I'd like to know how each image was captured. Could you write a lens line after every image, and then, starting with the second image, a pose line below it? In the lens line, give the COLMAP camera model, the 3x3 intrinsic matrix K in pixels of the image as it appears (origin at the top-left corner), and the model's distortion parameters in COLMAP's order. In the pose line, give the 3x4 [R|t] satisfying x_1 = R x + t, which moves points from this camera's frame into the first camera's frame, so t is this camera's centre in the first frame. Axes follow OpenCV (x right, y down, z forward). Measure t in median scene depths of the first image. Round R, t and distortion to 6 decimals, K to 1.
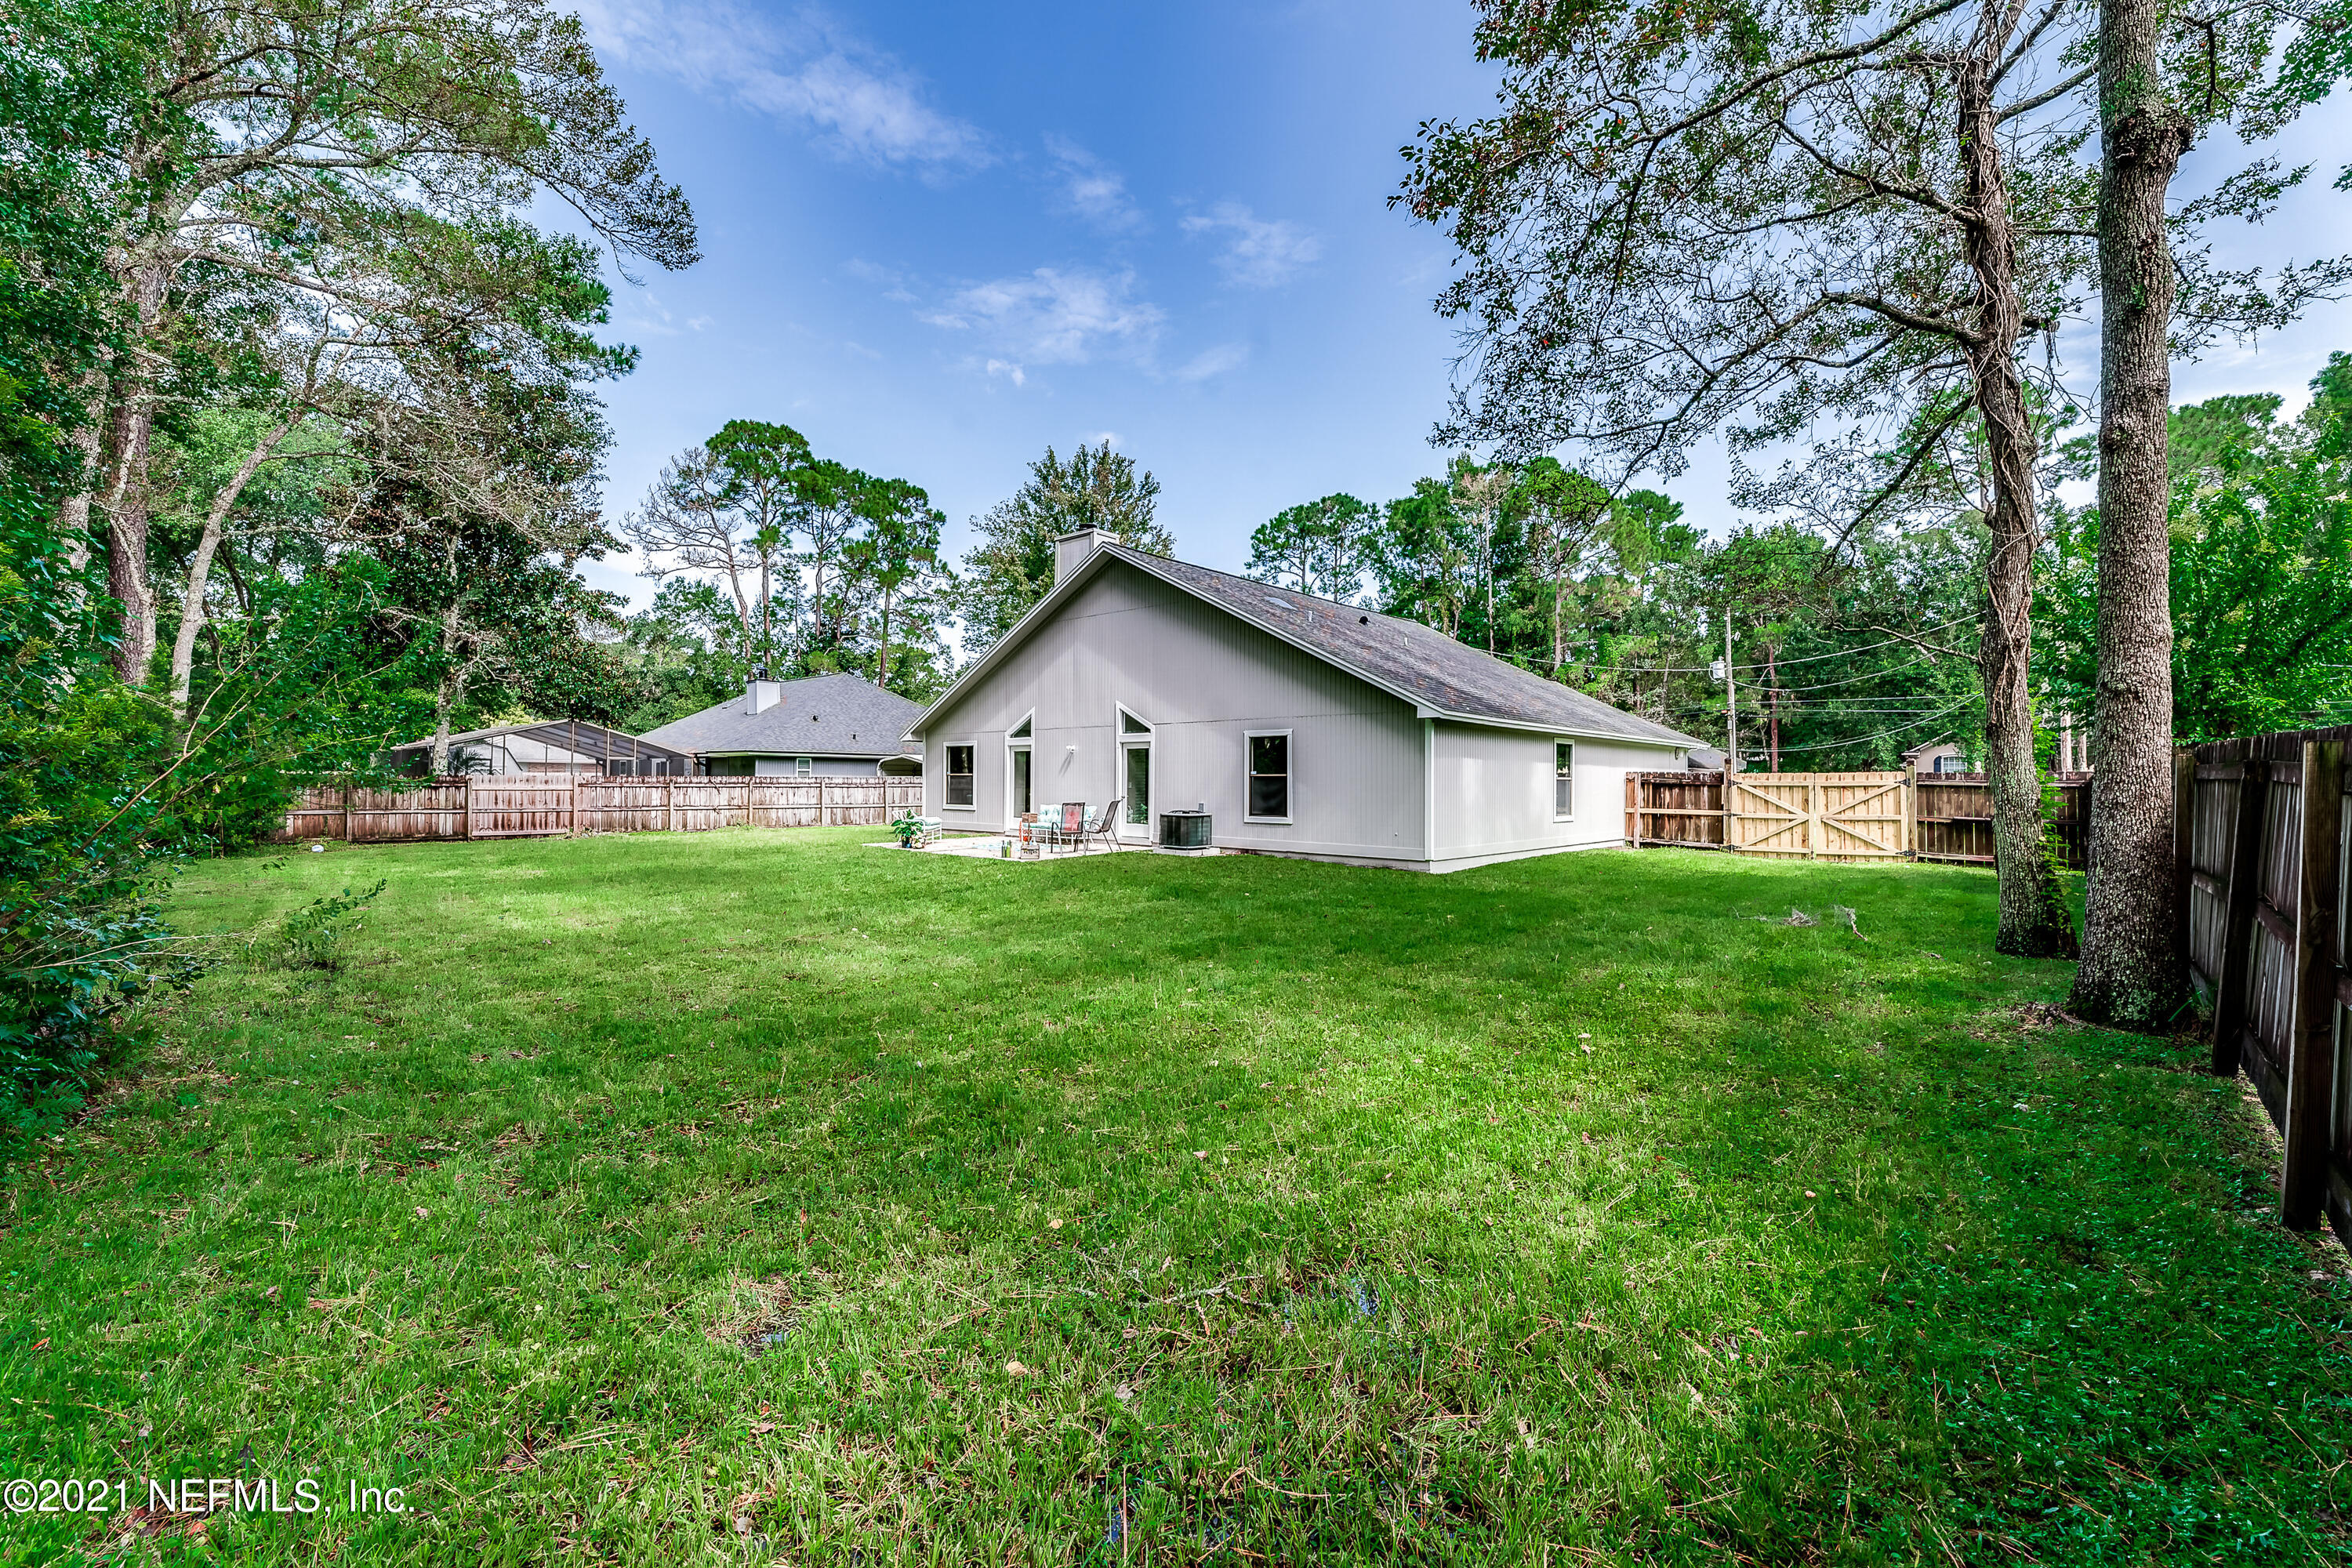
lens RADIAL K [[974.8, 0, 1168.2], [0, 974.8, 784.7], [0, 0, 1]] dist [-0.000927, 0.001201]
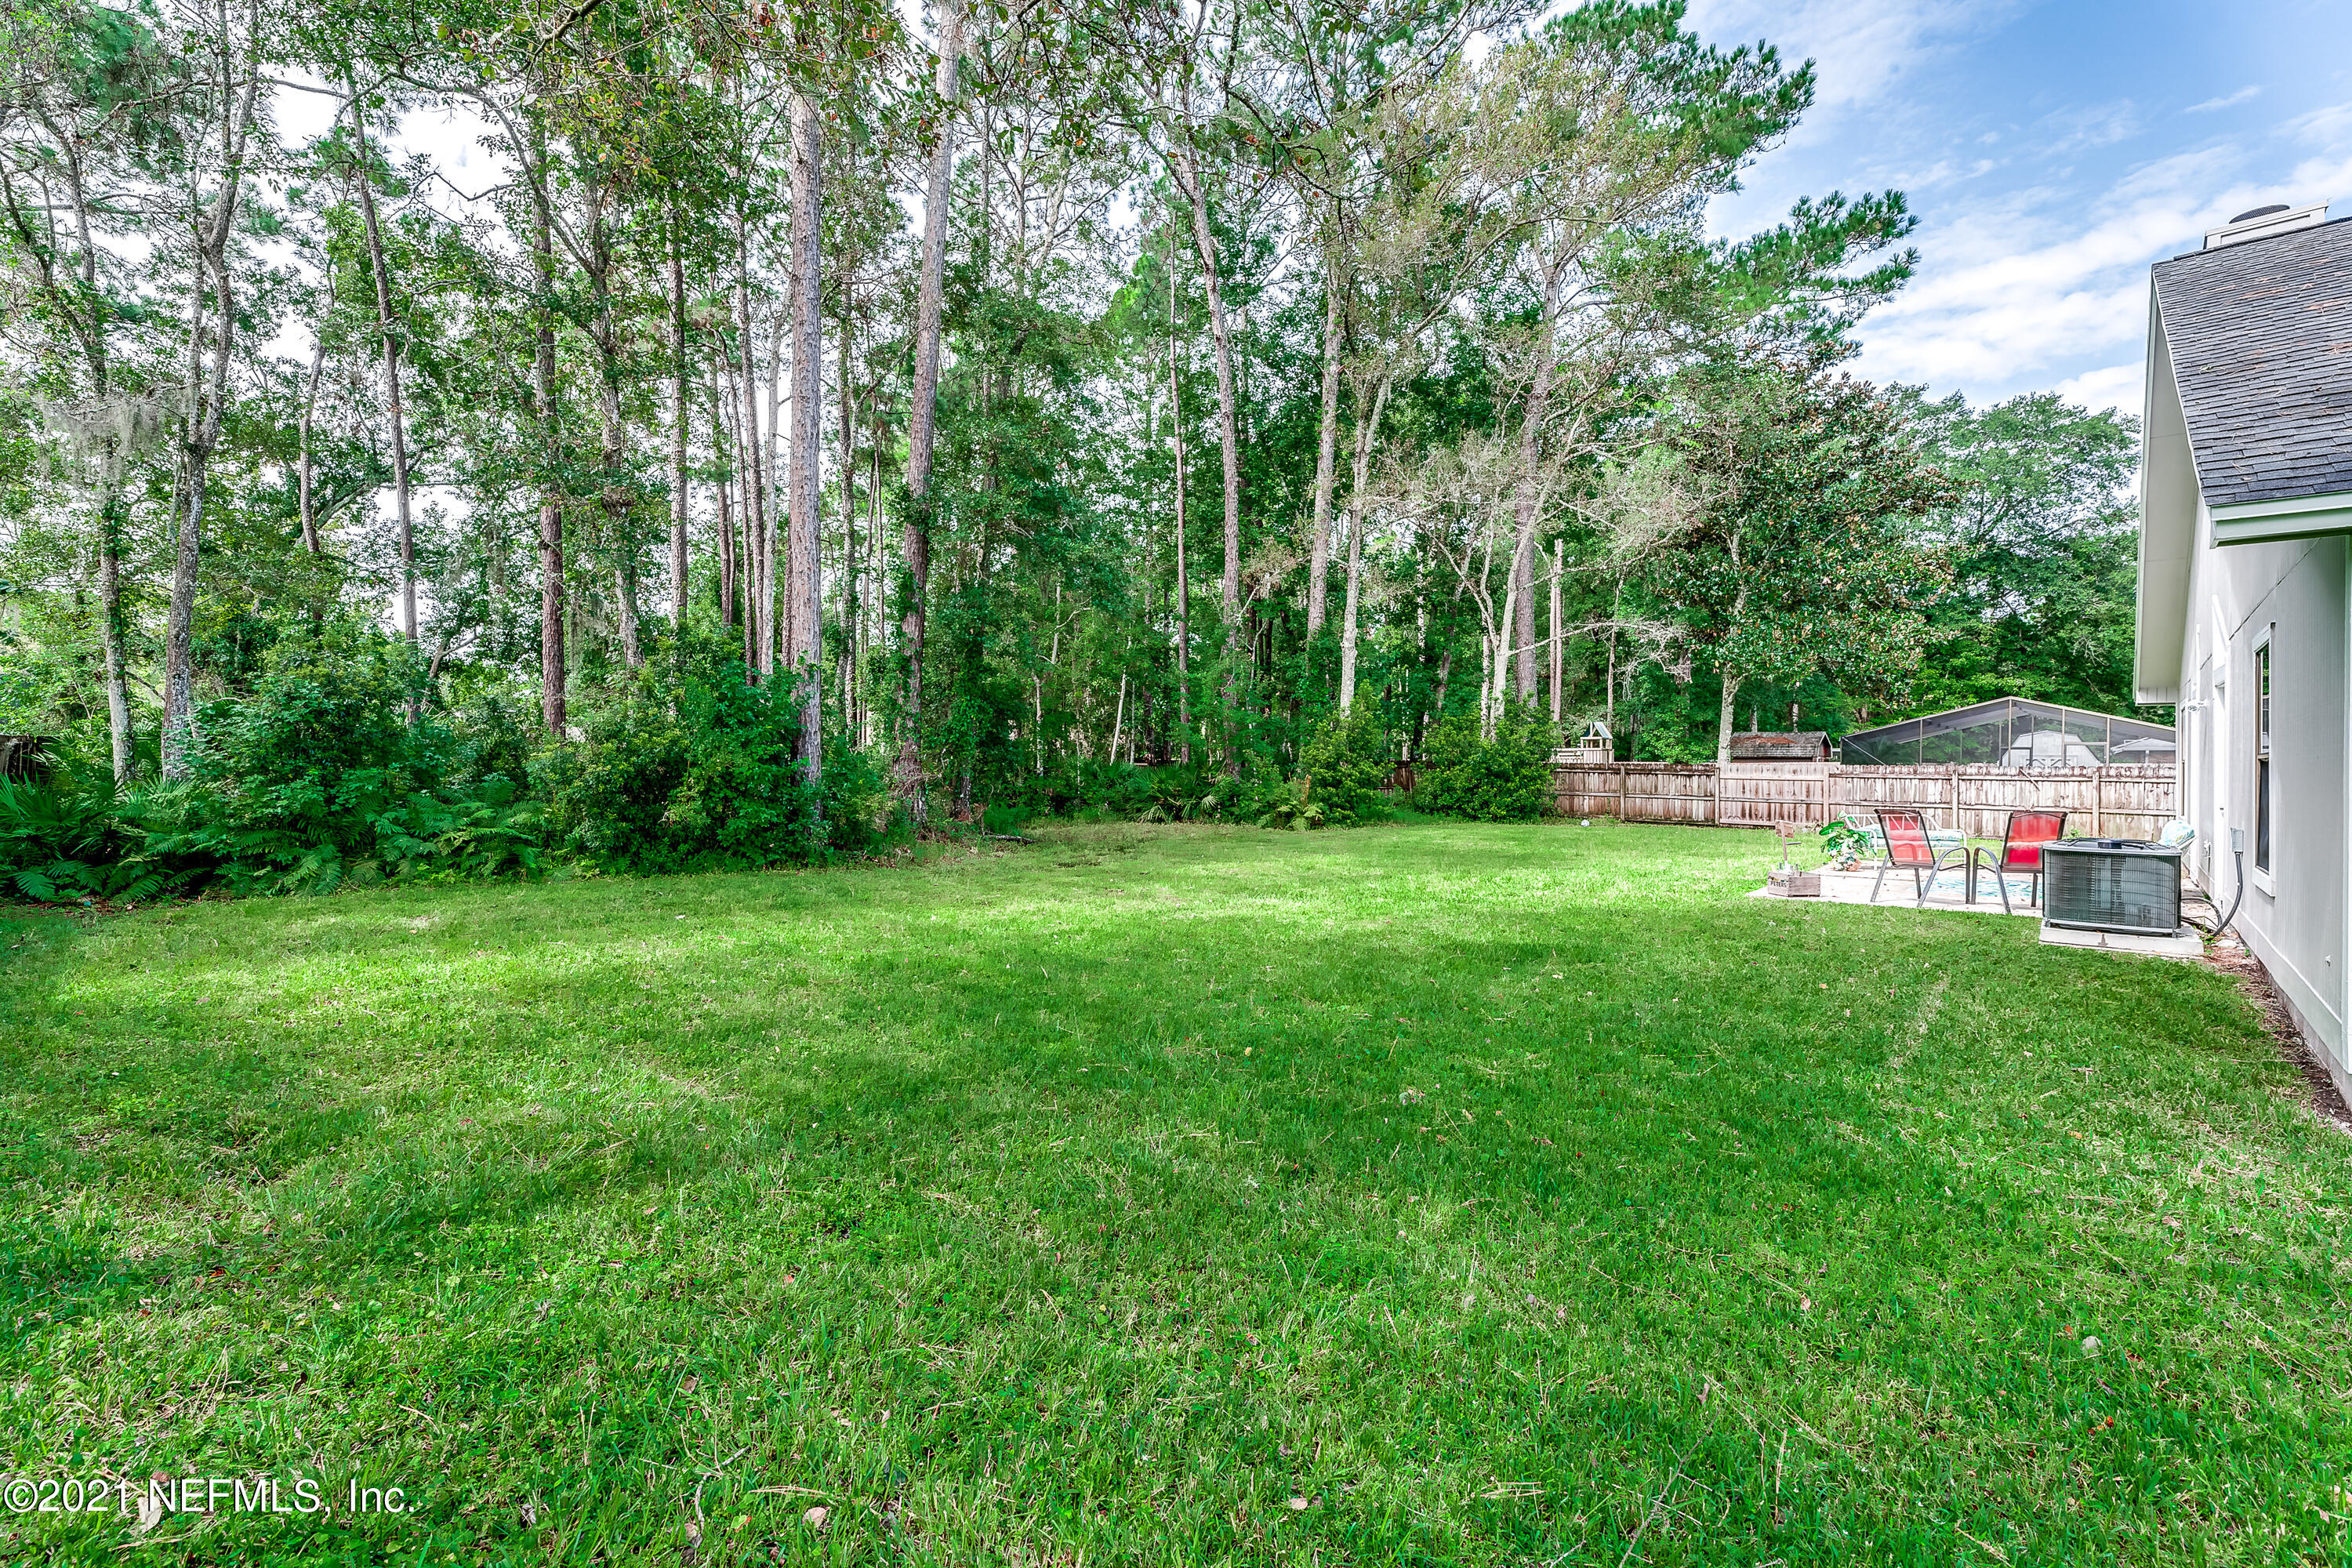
lens RADIAL K [[974.8, 0, 1169.3], [0, 974.8, 761.8], [0, 0, 1]] dist [-0.000927, 0.001201]
pose [[-0.009512, -0.005110, -0.999942, 0.322672], [-0.011099, 0.999926, -0.005004, -0.000966], [0.999893, 0.011051, -0.009568, 0.424879]]
